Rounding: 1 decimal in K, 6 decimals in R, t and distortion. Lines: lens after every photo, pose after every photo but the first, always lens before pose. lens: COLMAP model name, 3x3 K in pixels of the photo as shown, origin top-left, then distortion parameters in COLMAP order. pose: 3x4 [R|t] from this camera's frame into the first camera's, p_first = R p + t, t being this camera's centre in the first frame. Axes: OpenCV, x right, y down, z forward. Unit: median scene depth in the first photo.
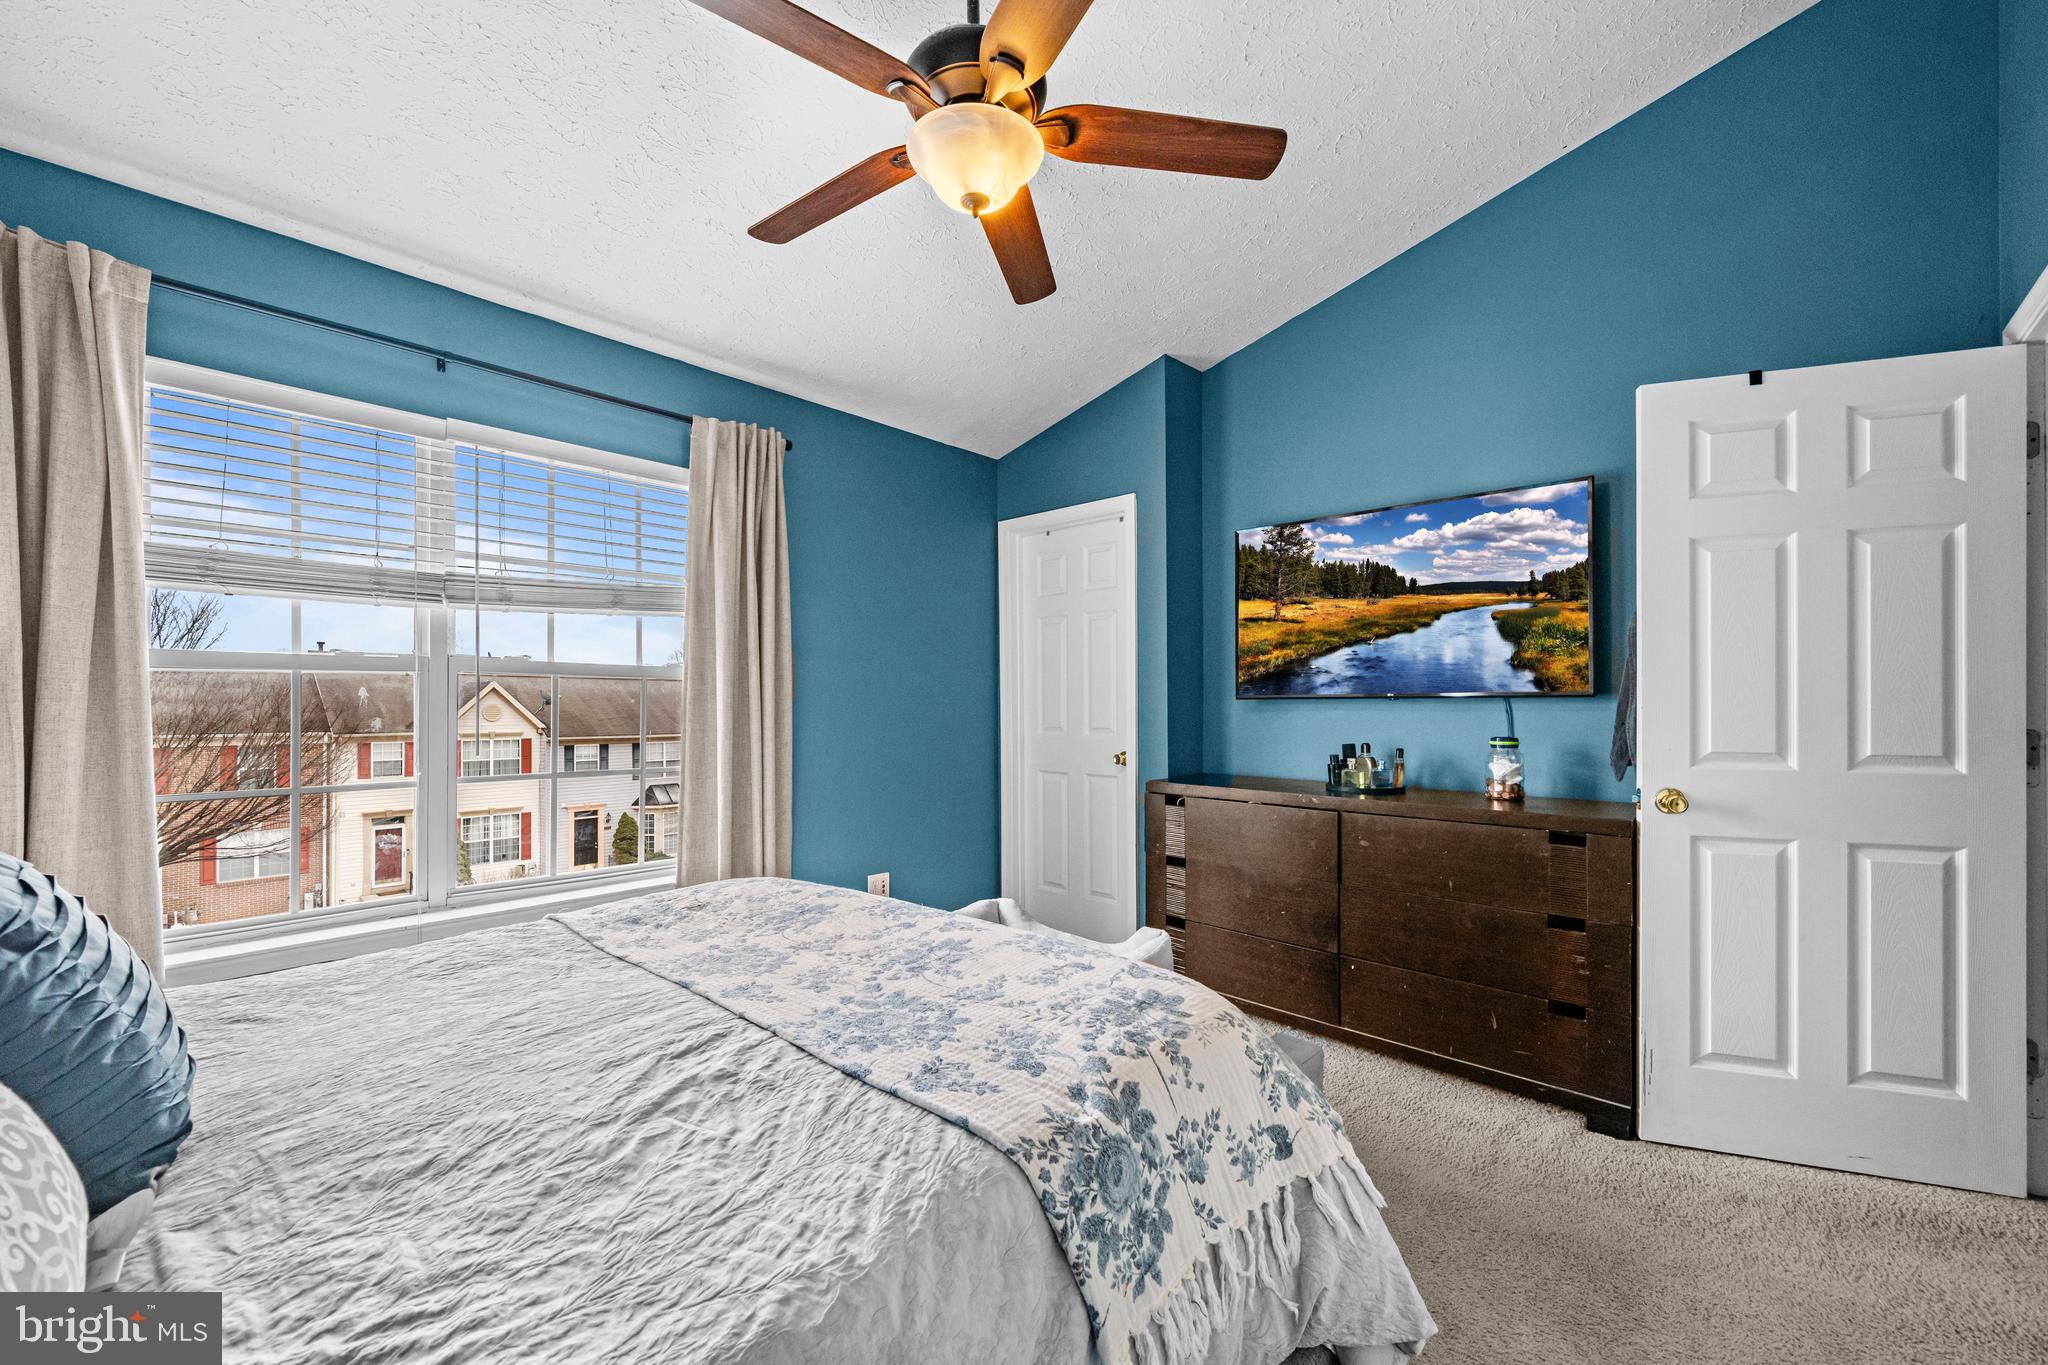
lens RADIAL K [[811.8, 0, 1011.4], [0, 811.8, 688.6], [0, 0, 1]] dist [-0.001078, -0.000054]
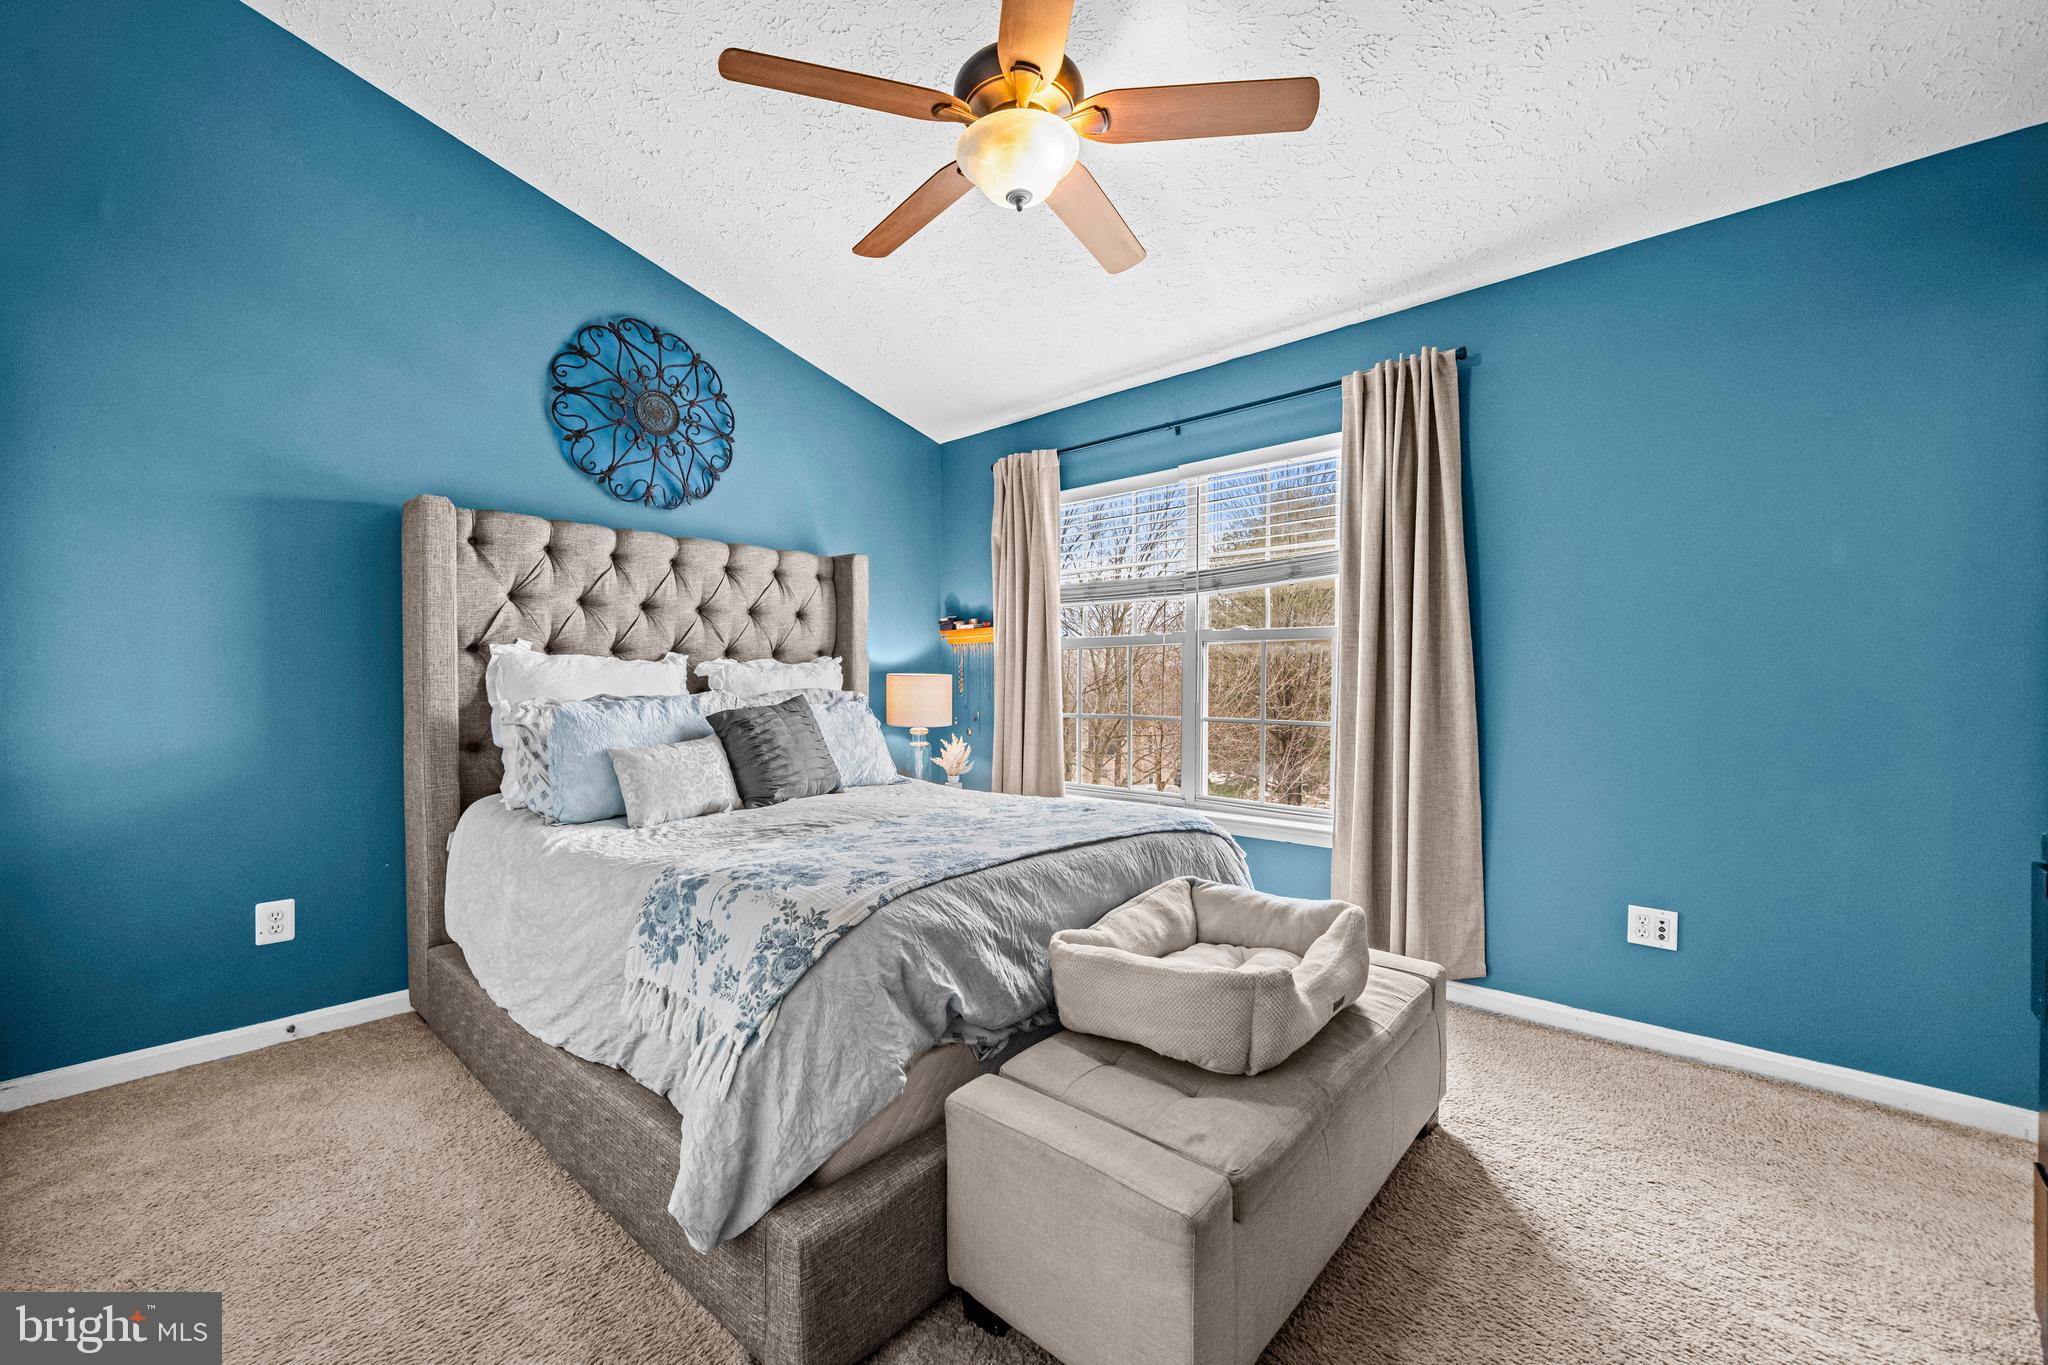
lens RADIAL K [[811.8, 0, 1004.0], [0, 811.8, 685.0], [0, 0, 1]] dist [-0.001078, -0.000054]
pose [[0.007300, 0.005165, -0.999960, 0.955528], [0.016949, 0.999842, 0.005288, 0.054680], [0.999830, -0.016987, 0.007212, 0.861267]]
